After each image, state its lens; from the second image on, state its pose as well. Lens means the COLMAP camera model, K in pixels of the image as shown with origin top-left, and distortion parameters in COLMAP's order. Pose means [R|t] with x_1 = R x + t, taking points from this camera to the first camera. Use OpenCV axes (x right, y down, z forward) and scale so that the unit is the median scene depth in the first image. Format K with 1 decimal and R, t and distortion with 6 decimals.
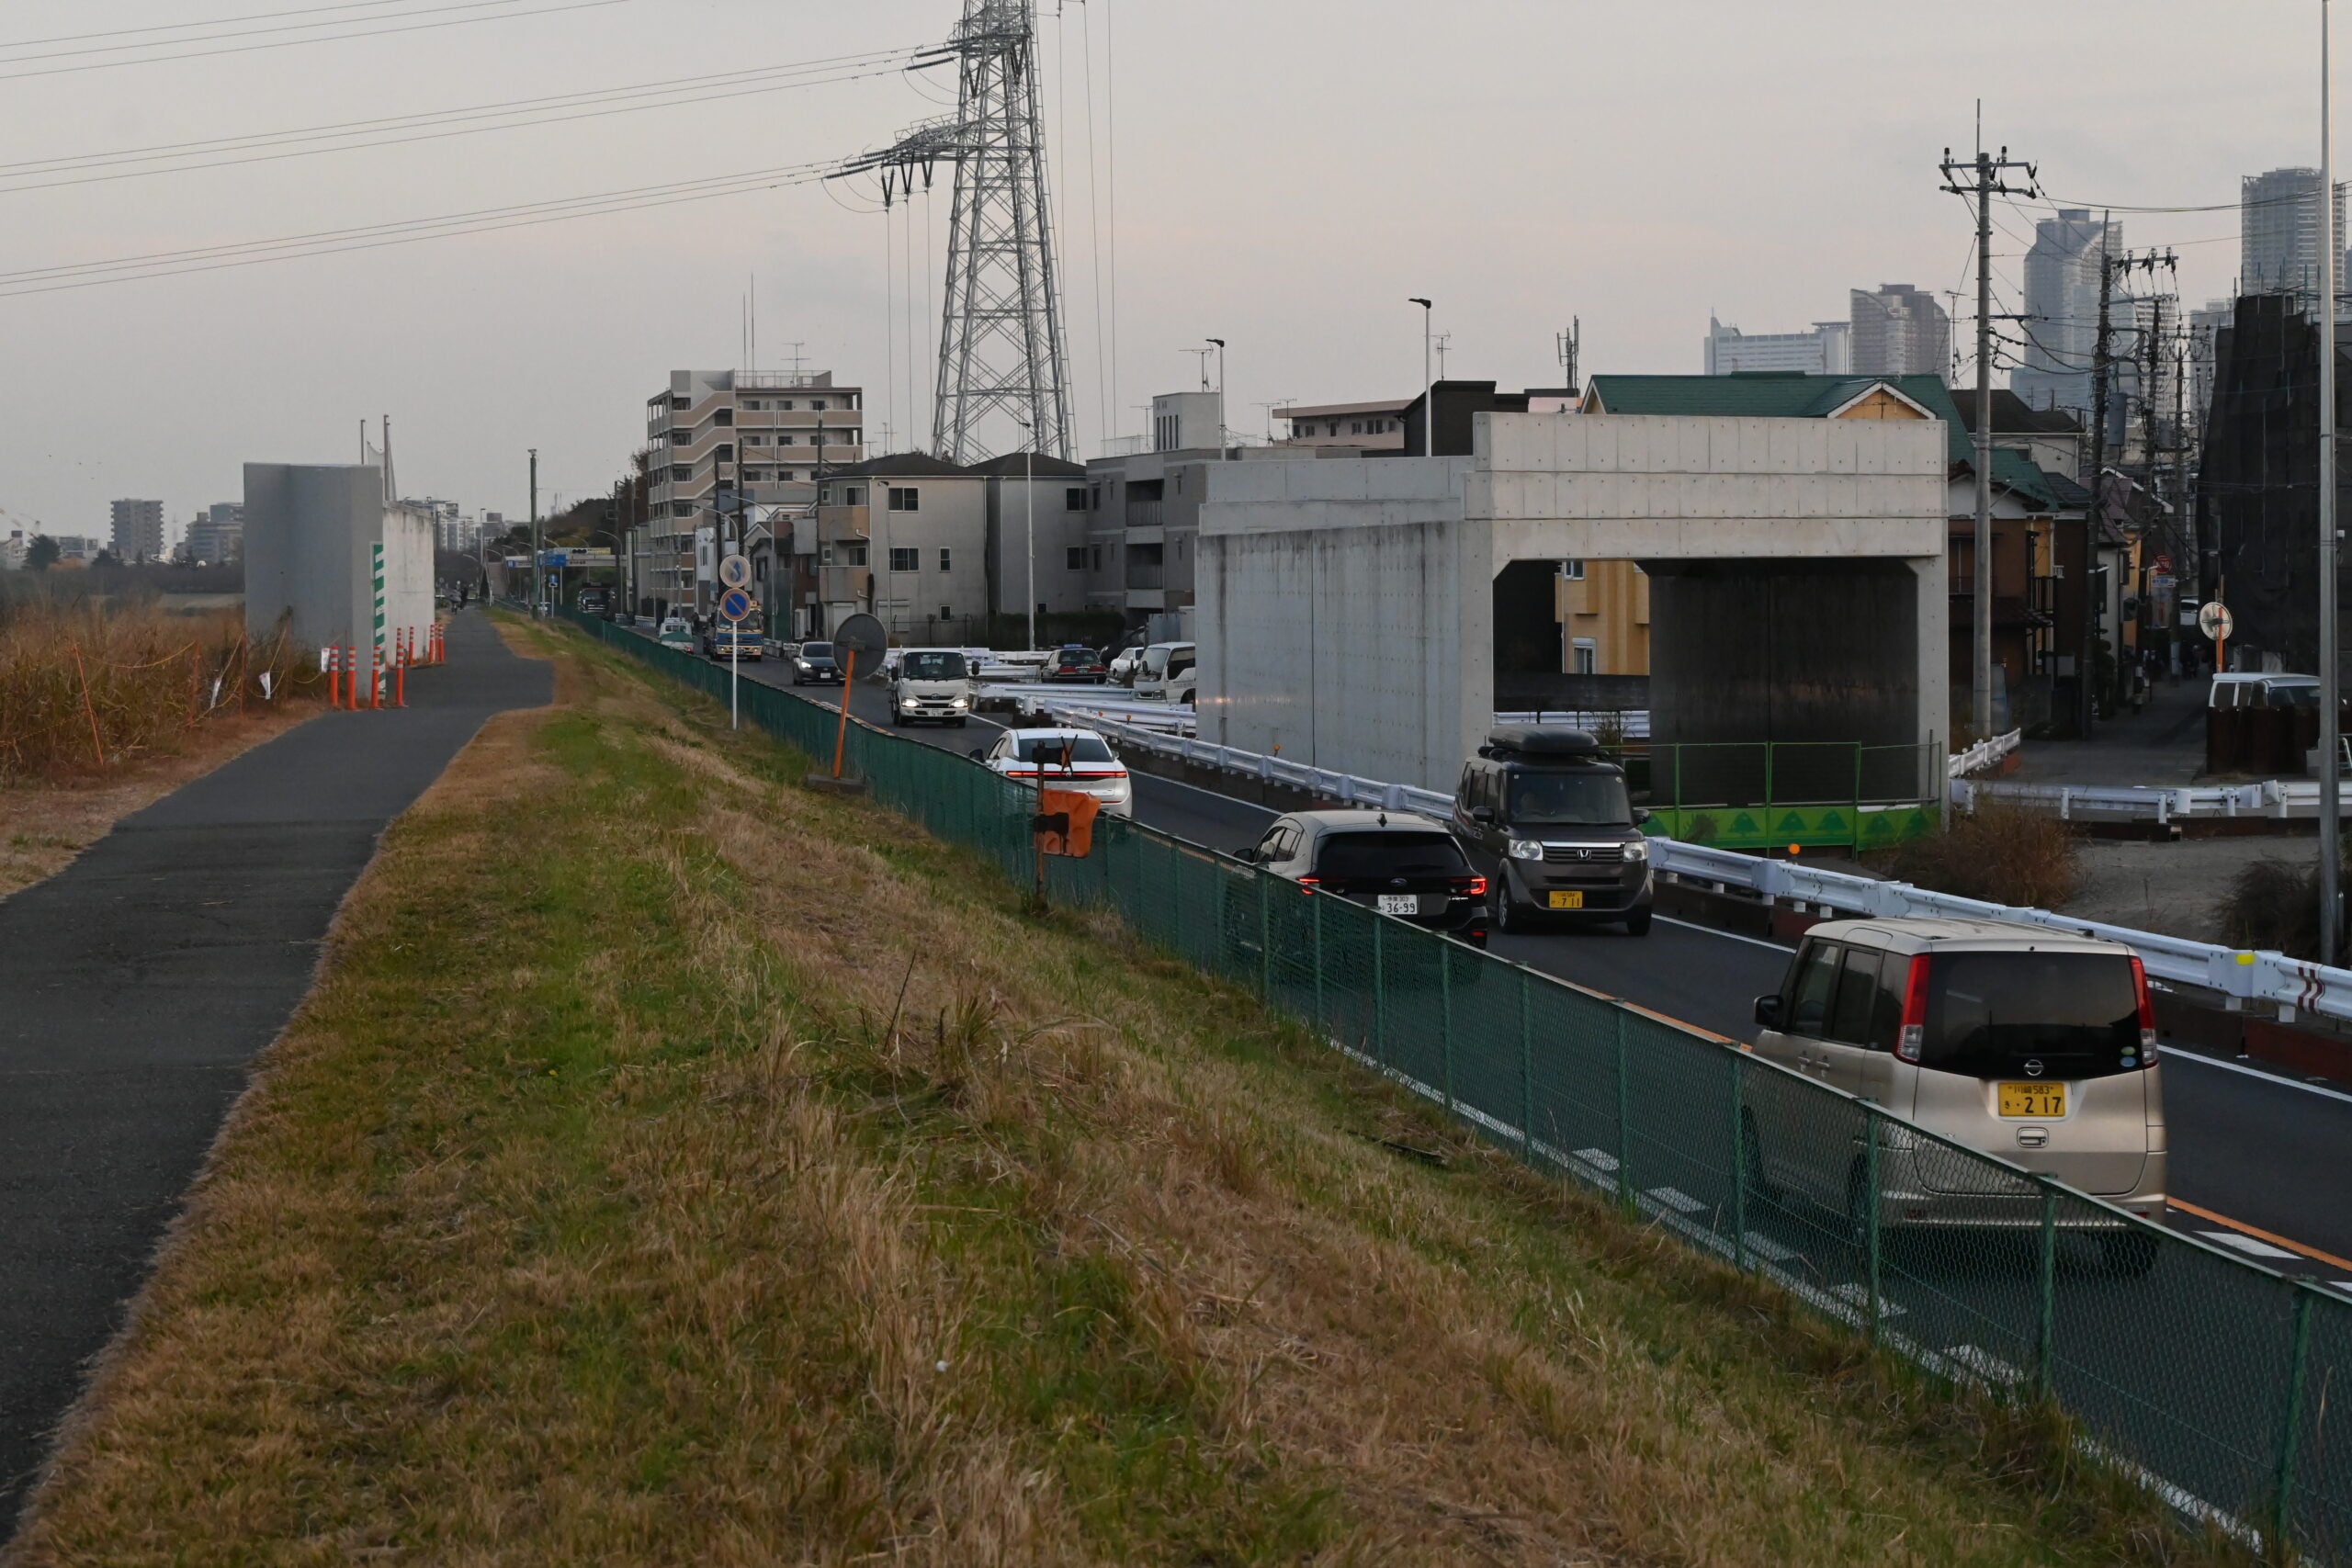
lens RADIAL K [[8983.3, 0, 1176.0], [0, 8983.3, 784.0], [0, 0, 1]] dist [0.075473, -3.360506]
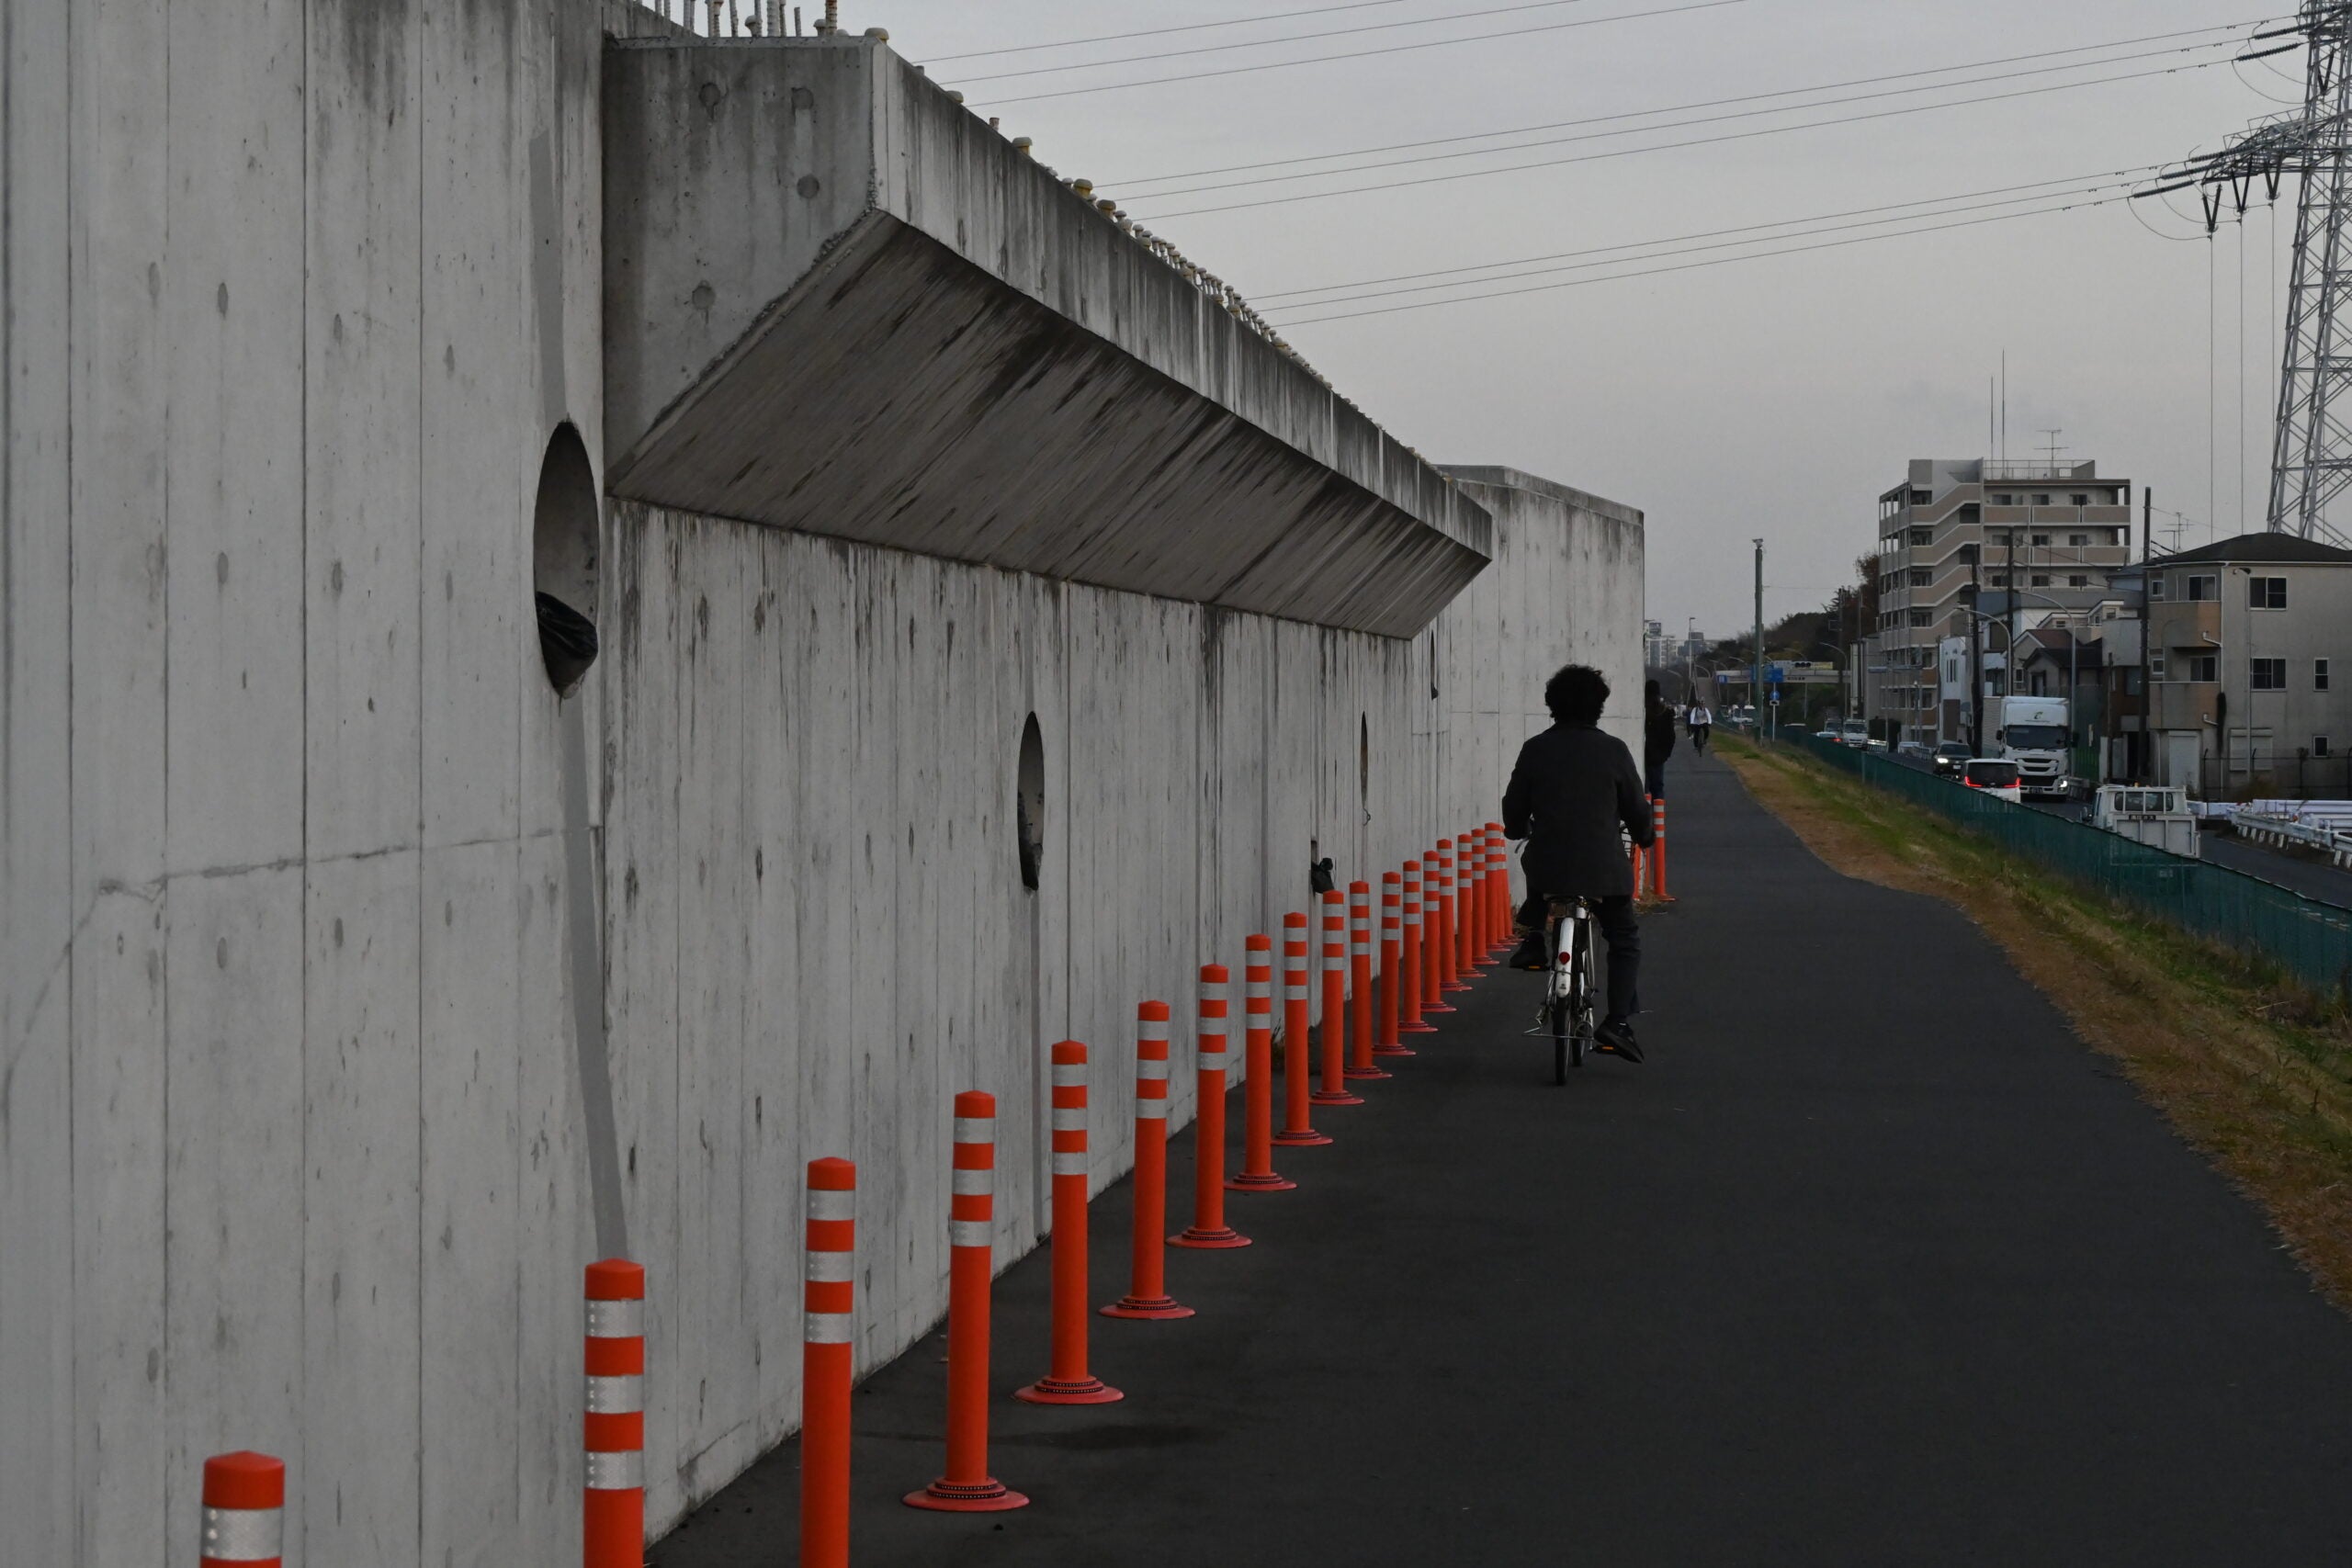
lens RADIAL K [[3323.9, 0, 1176.0], [0, 3323.9, 784.0], [0, 0, 1]] dist [-0.020381, -0.057736]
pose [[0.975557, 0.011749, -0.219433, -0.056702], [-0.010806, 0.999926, 0.005499, -0.015961], [0.219481, -0.002994, 0.975612, 0.693842]]
